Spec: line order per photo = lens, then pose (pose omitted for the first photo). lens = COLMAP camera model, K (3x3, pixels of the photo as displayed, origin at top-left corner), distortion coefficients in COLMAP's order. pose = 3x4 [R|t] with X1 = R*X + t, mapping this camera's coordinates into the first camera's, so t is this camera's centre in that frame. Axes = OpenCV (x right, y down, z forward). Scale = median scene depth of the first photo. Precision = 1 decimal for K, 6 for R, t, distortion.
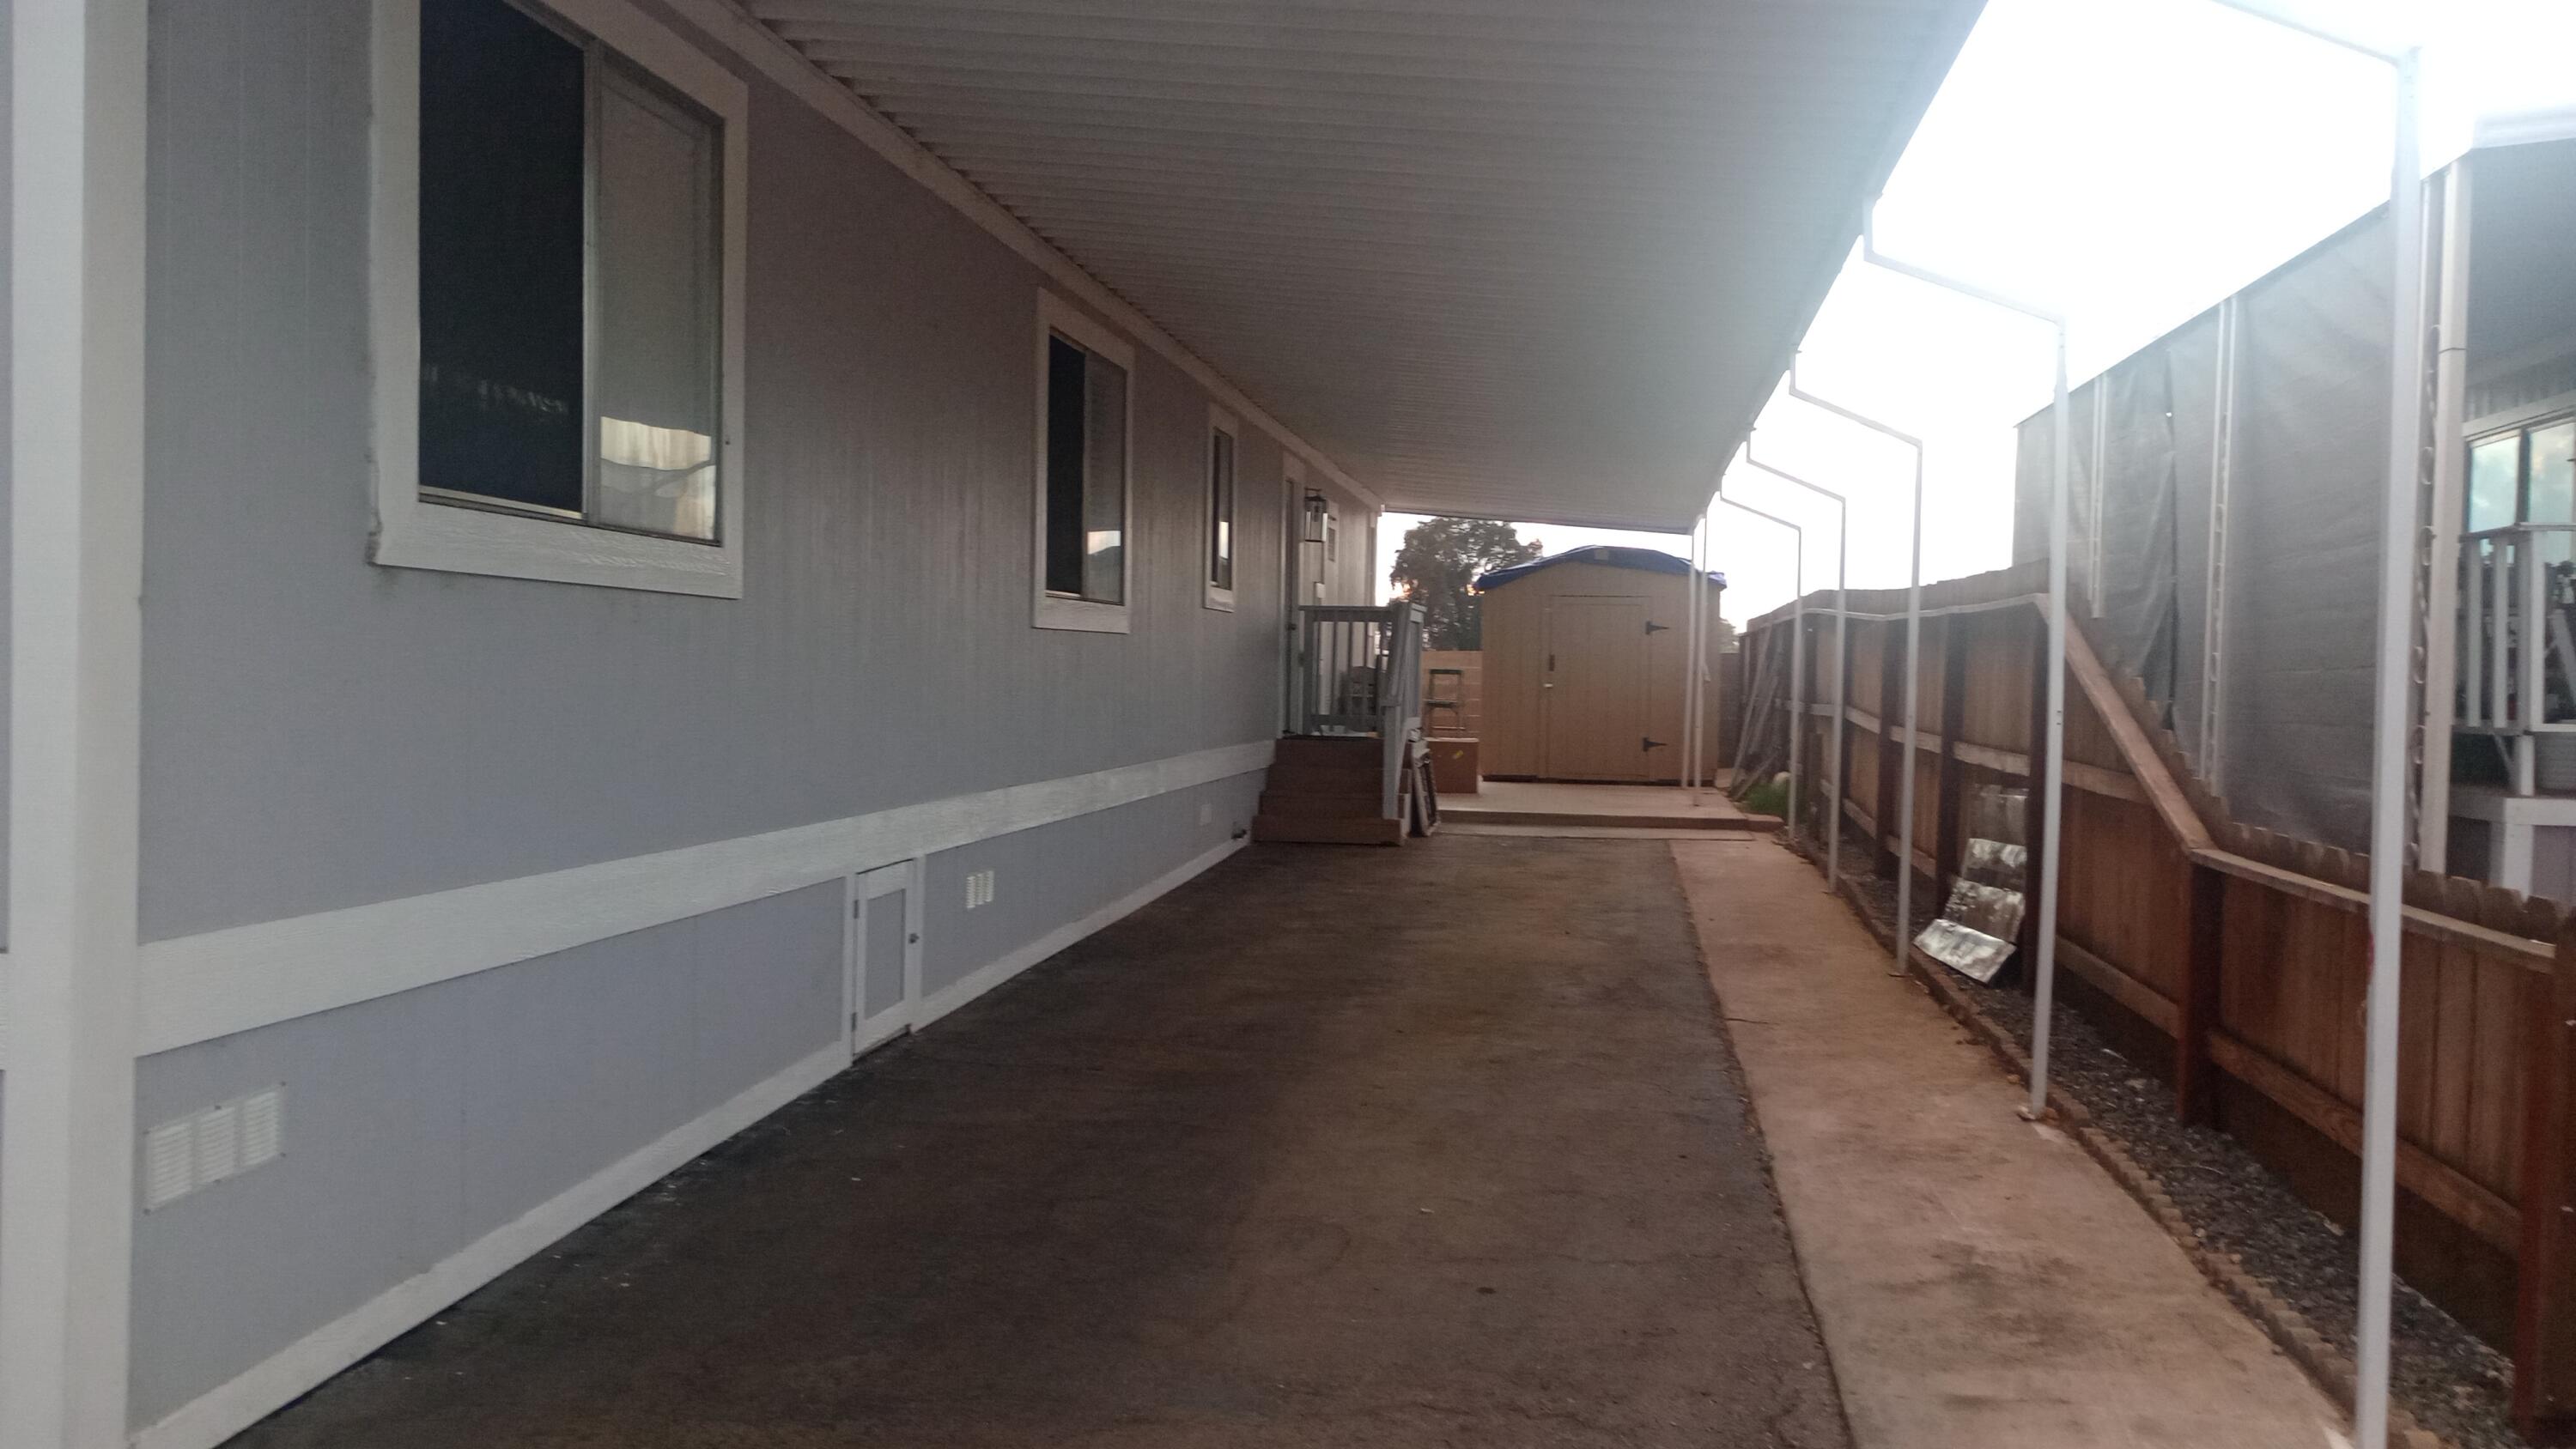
lens RADIAL K [[2120.6, 0, 1287.8], [0, 2120.6, 729.7], [0, 0, 1]] dist [0.002743, -0.007183]
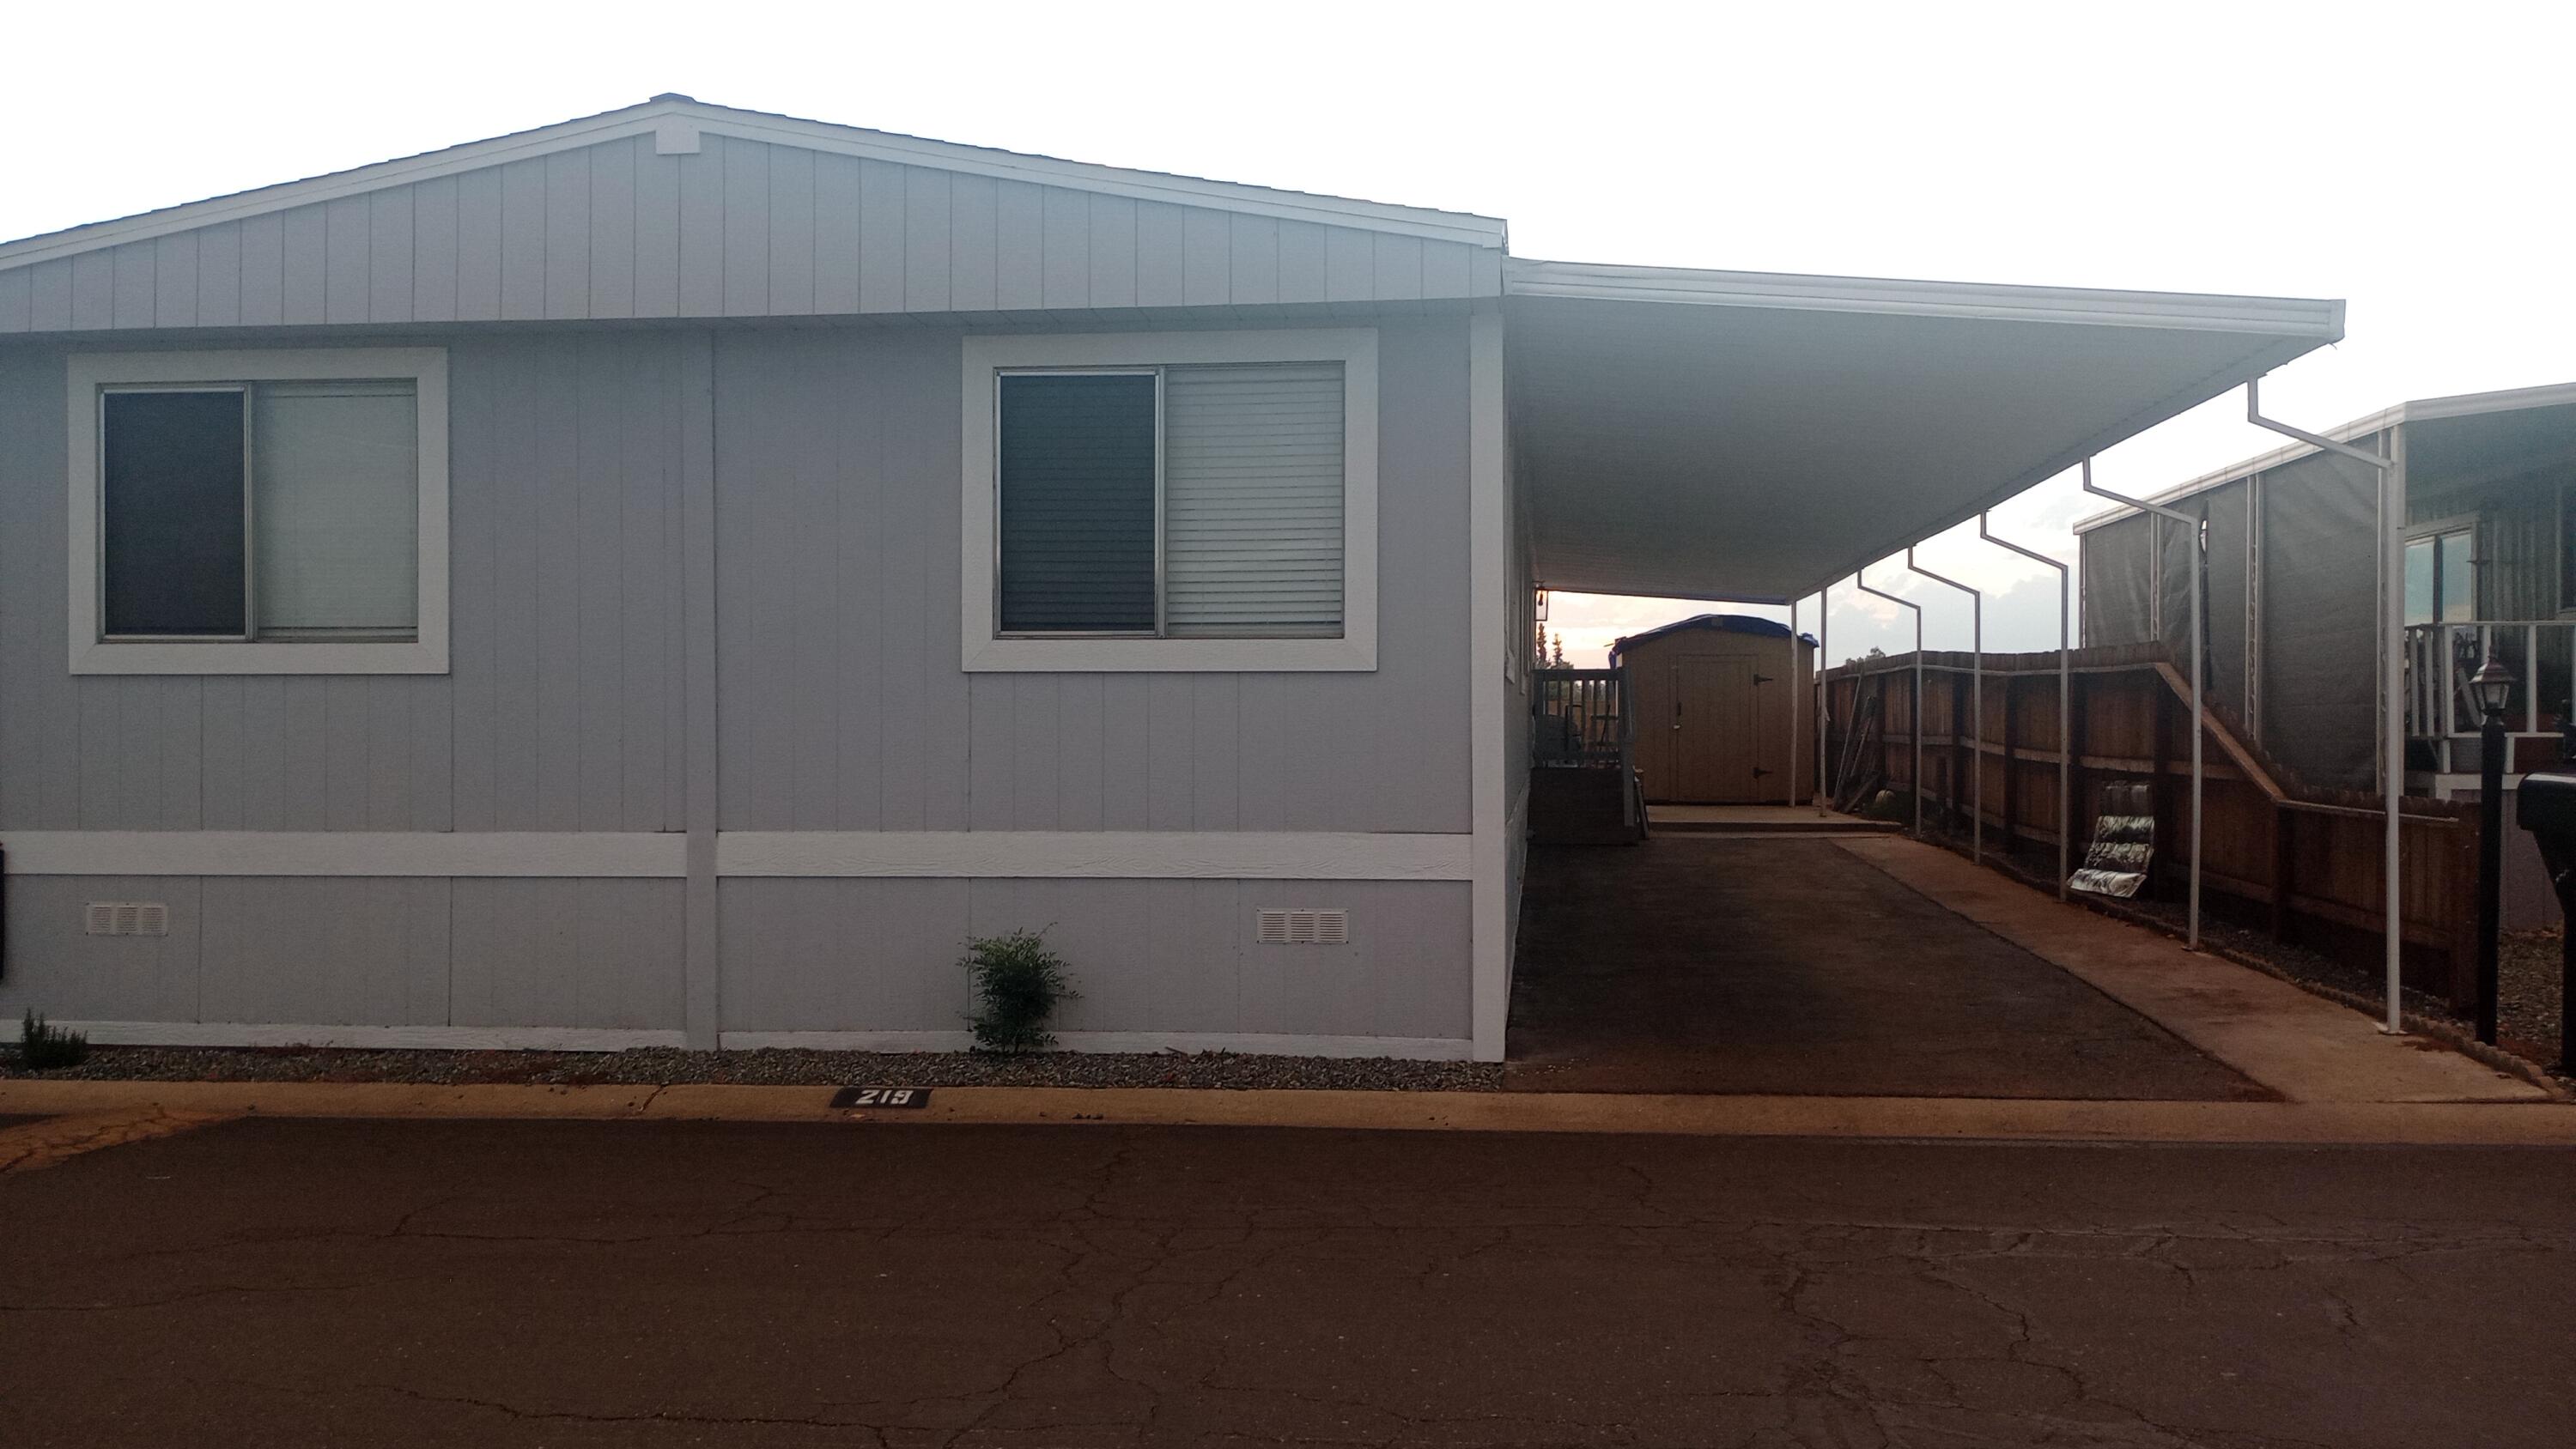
lens RADIAL K [[2120.6, 0, 1289.0], [0, 2120.6, 718.9], [0, 0, 1]] dist [0.002743, -0.007183]
pose [[0.999397, -0.019574, 0.028671, -0.399308], [0.020393, 0.999384, -0.028570, 0.014578], [-0.028094, 0.029138, 0.999181, -0.687044]]
